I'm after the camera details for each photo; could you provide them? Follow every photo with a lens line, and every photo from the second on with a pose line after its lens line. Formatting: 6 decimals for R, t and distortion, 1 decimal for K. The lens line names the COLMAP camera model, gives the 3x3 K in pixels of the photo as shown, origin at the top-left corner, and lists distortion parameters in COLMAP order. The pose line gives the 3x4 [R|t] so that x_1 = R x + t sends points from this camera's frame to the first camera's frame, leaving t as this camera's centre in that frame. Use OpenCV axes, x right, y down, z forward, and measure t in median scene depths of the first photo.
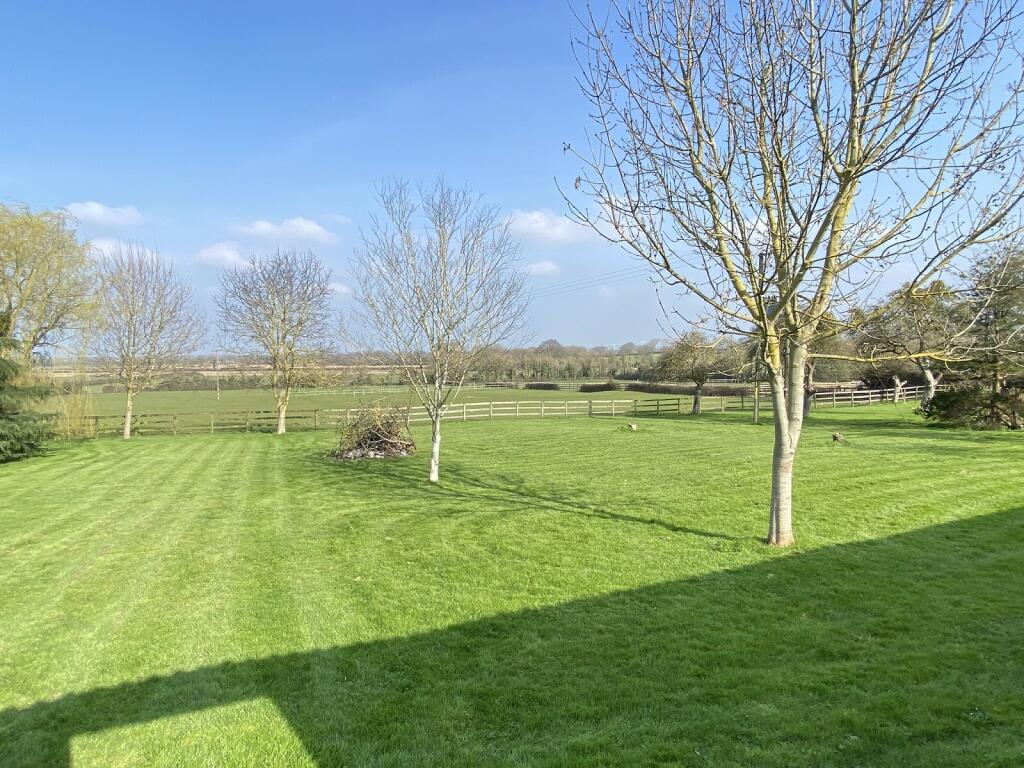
lens RADIAL K [[595.5, 0, 495.5], [0, 595.5, 382.9], [0, 0, 1]] dist [0.060539, -0.085169]
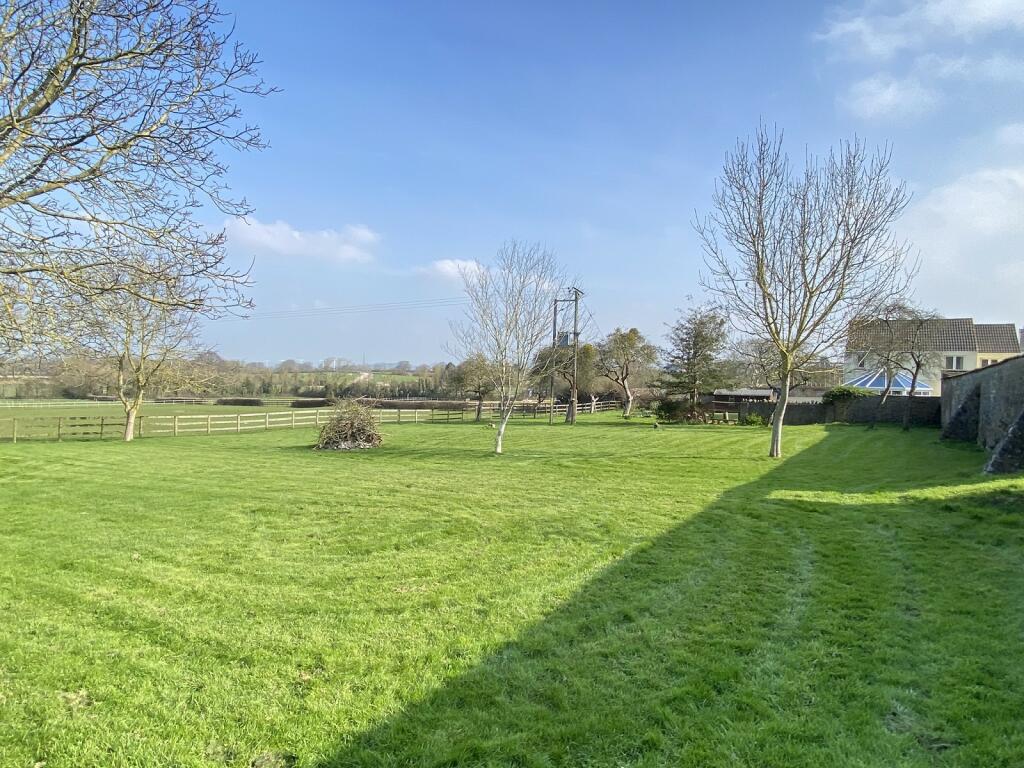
lens RADIAL K [[595.5, 0, 495.5], [0, 595.5, 382.9], [0, 0, 1]] dist [0.060539, -0.085169]
pose [[0.850061, 0.029790, 0.525841, -0.224267], [-0.012784, 0.999272, -0.035944, 0.013871], [-0.526529, 0.023832, 0.849823, -0.044096]]
